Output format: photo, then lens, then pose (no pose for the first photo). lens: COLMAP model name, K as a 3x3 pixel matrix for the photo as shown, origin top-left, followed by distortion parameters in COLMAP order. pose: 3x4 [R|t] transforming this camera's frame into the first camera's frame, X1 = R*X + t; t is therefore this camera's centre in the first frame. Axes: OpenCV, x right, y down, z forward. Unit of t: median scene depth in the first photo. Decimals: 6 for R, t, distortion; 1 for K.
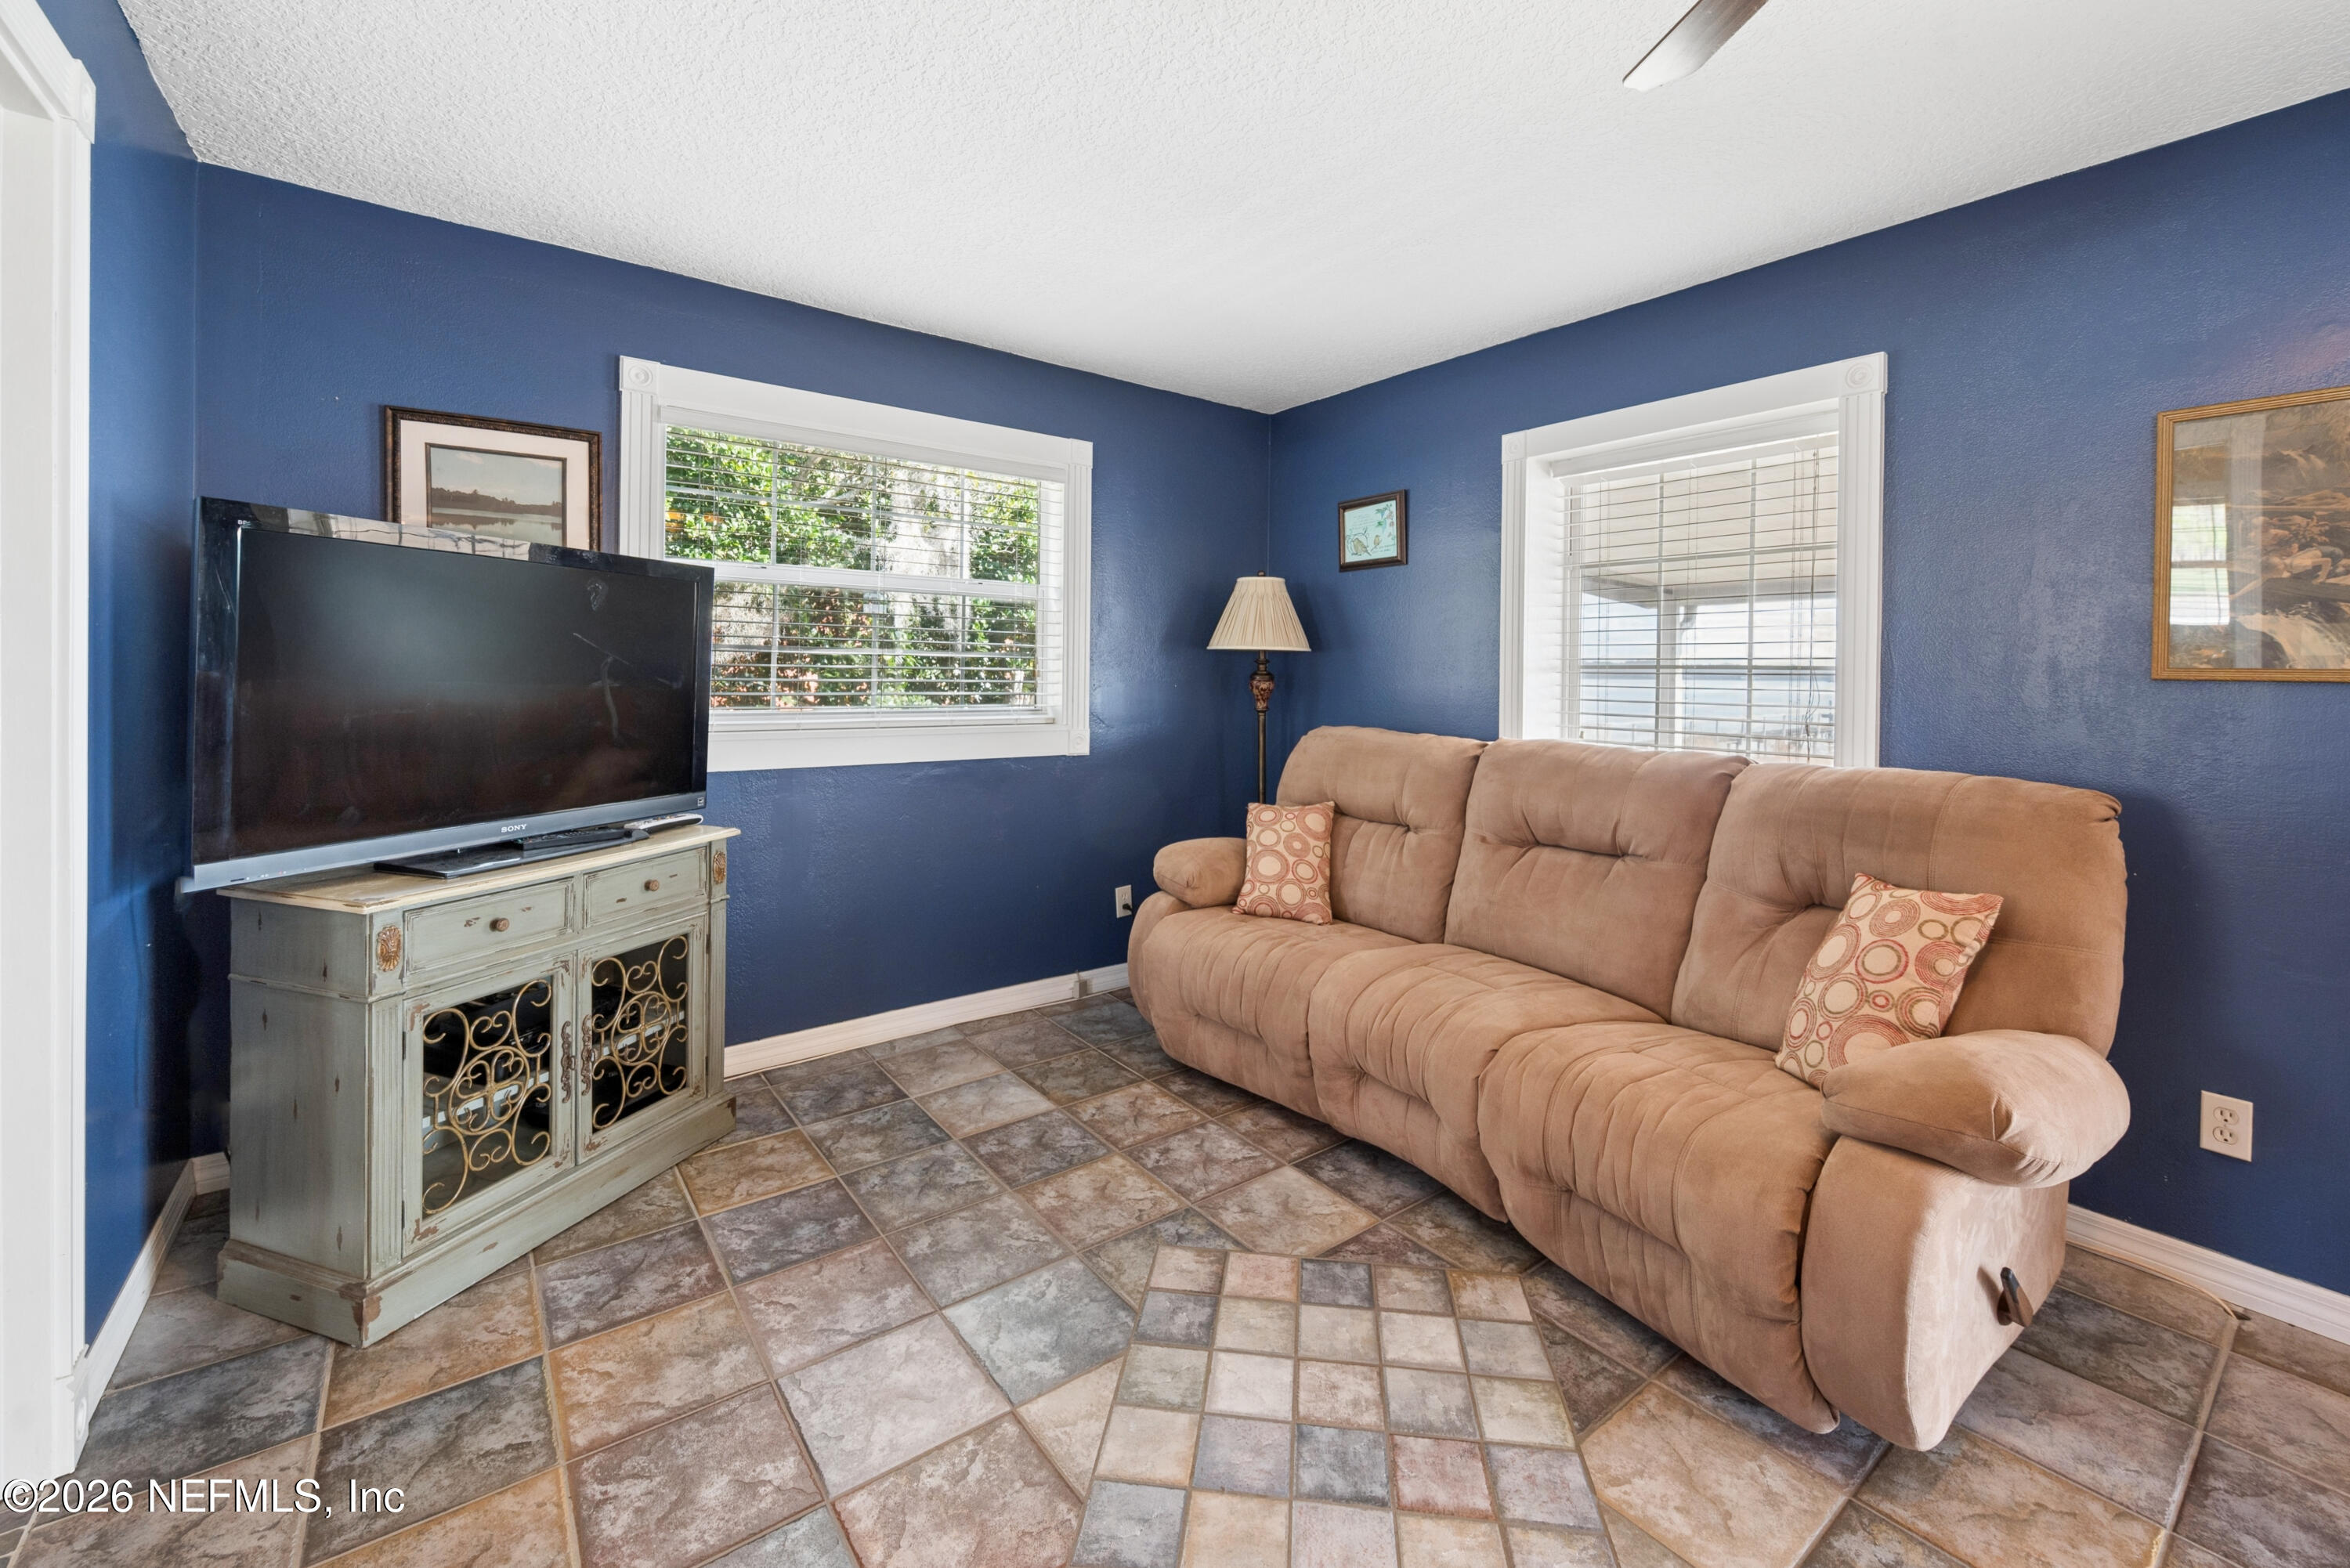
lens RADIAL K [[942.5, 0, 1206.4], [0, 942.5, 676.5], [0, 0, 1]] dist [-0.003778, 0.001526]
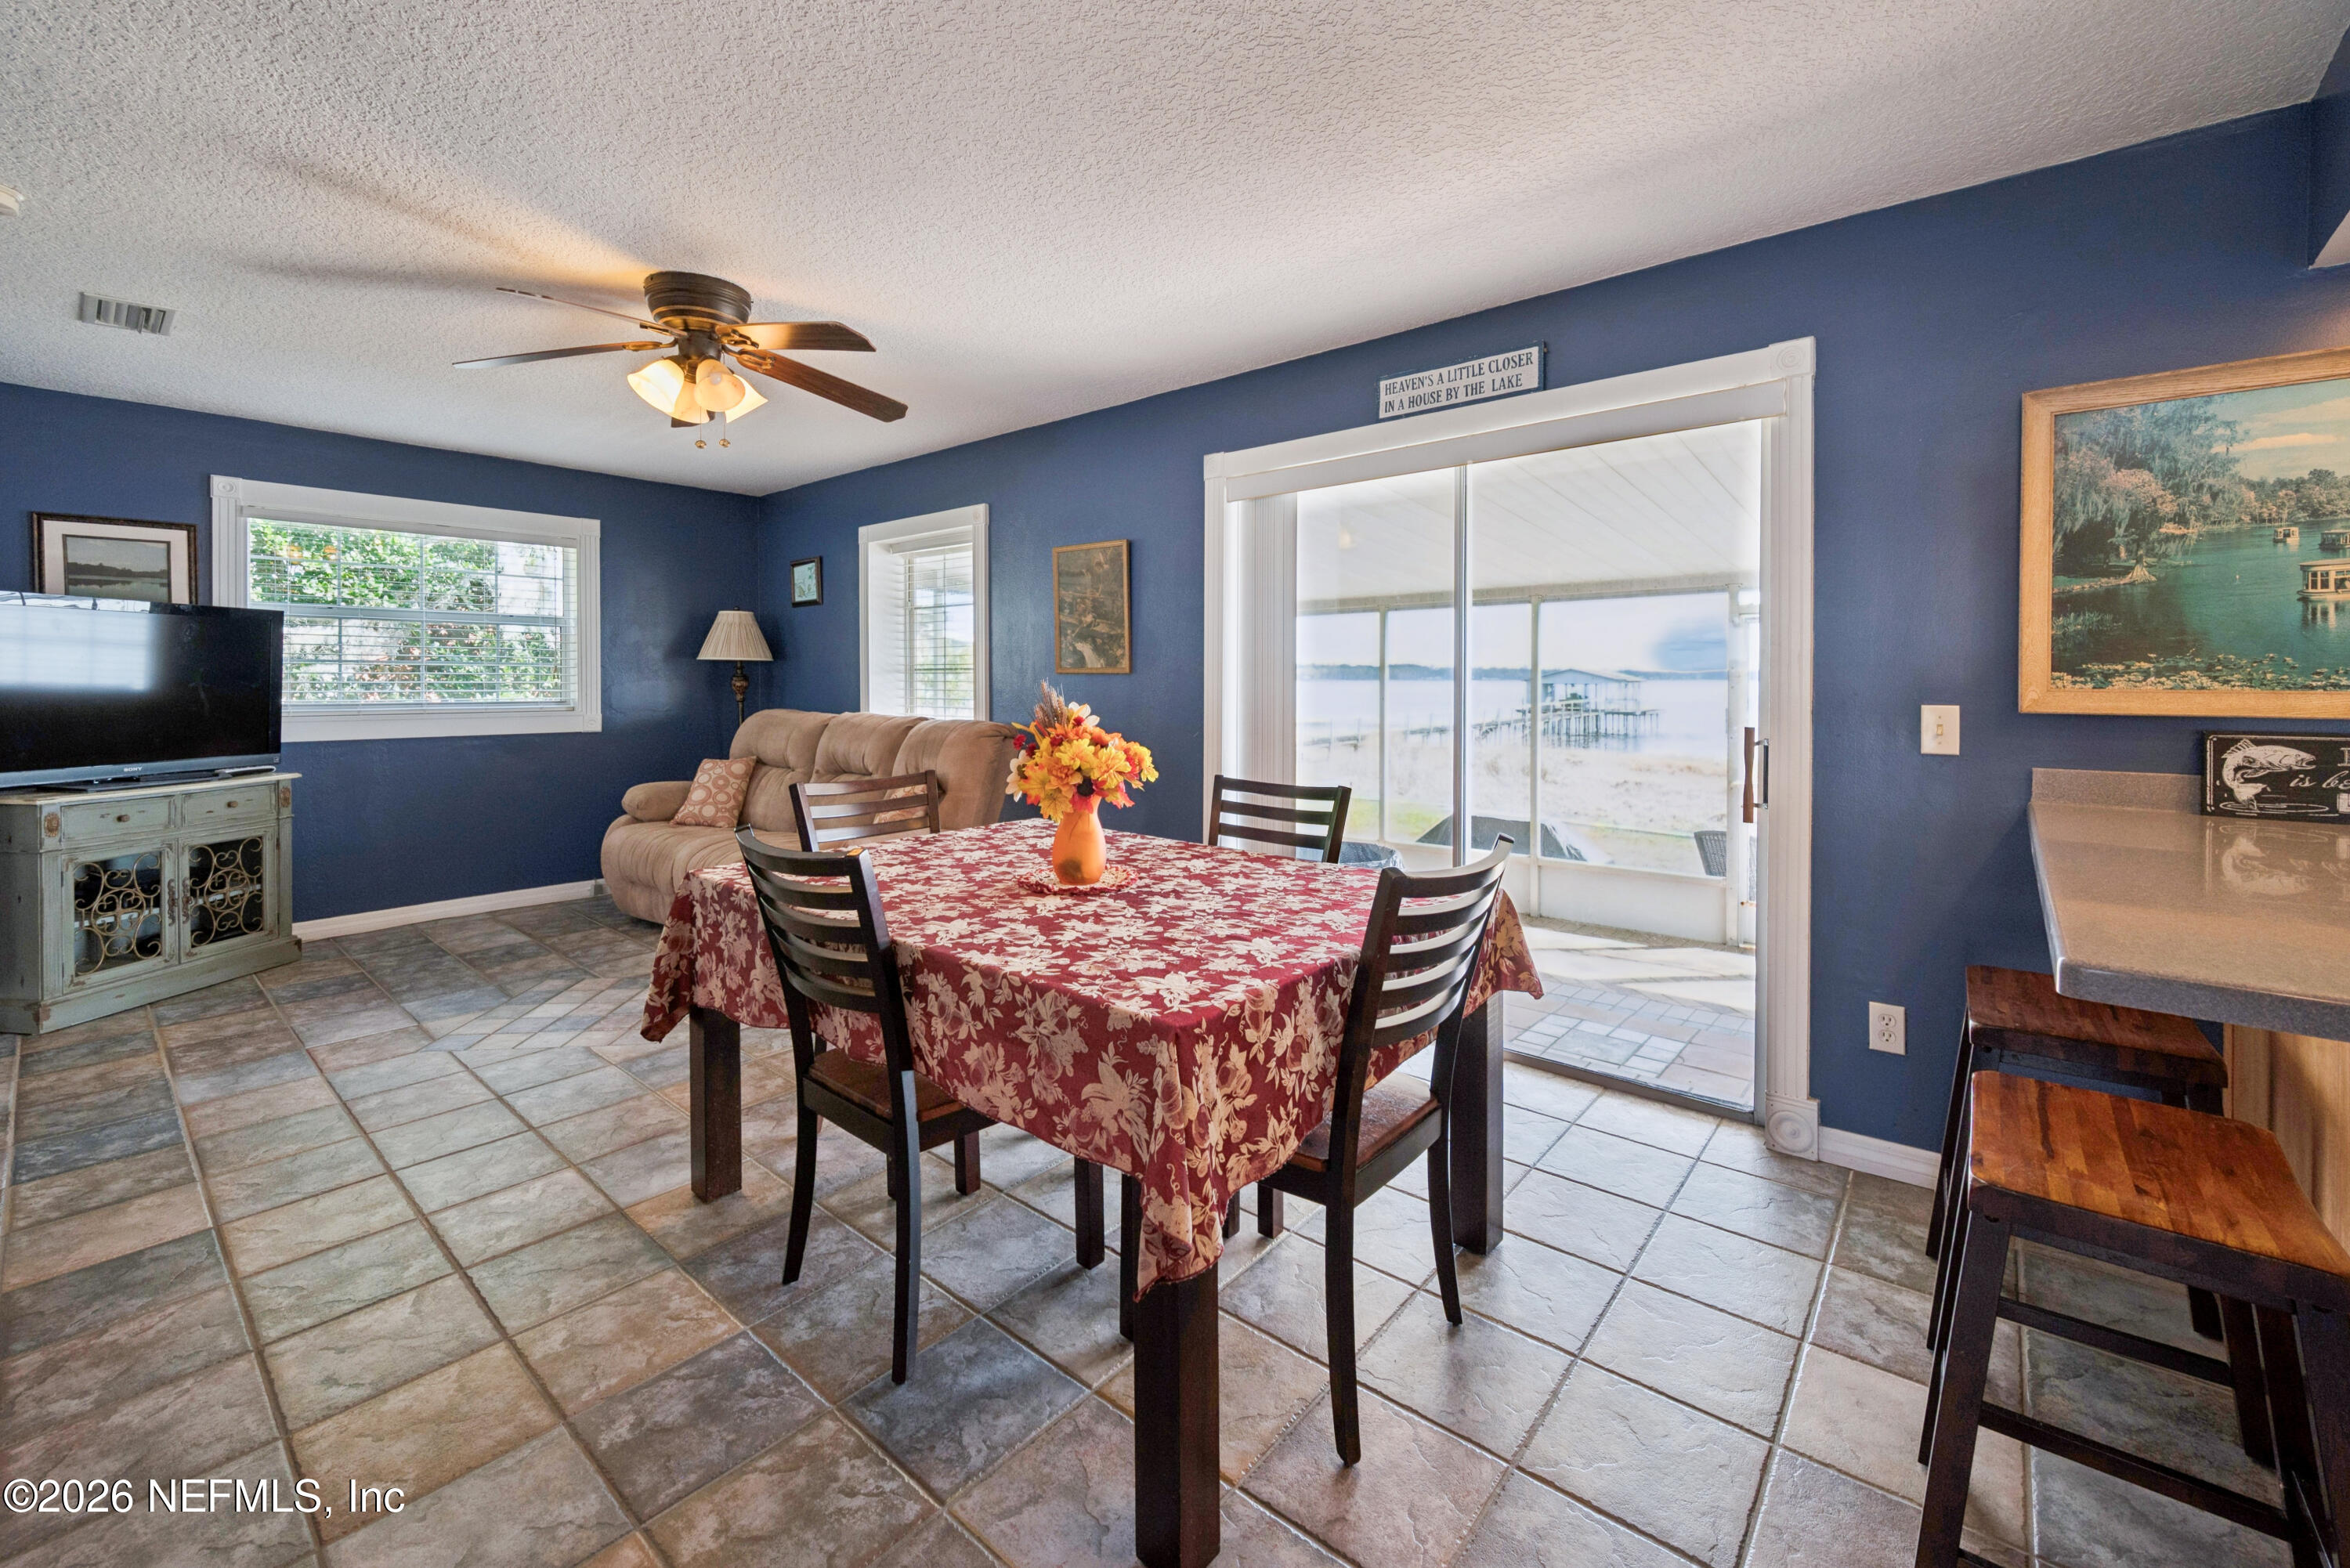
lens RADIAL K [[942.5, 0, 1179.7], [0, 942.5, 685.7], [0, 0, 1]] dist [-0.003778, 0.001526]
pose [[0.980165, -0.011791, 0.197832, 0.658365], [0.010981, 0.999926, 0.005189, 0.017812], [-0.197879, -0.002914, 0.980222, -0.873269]]
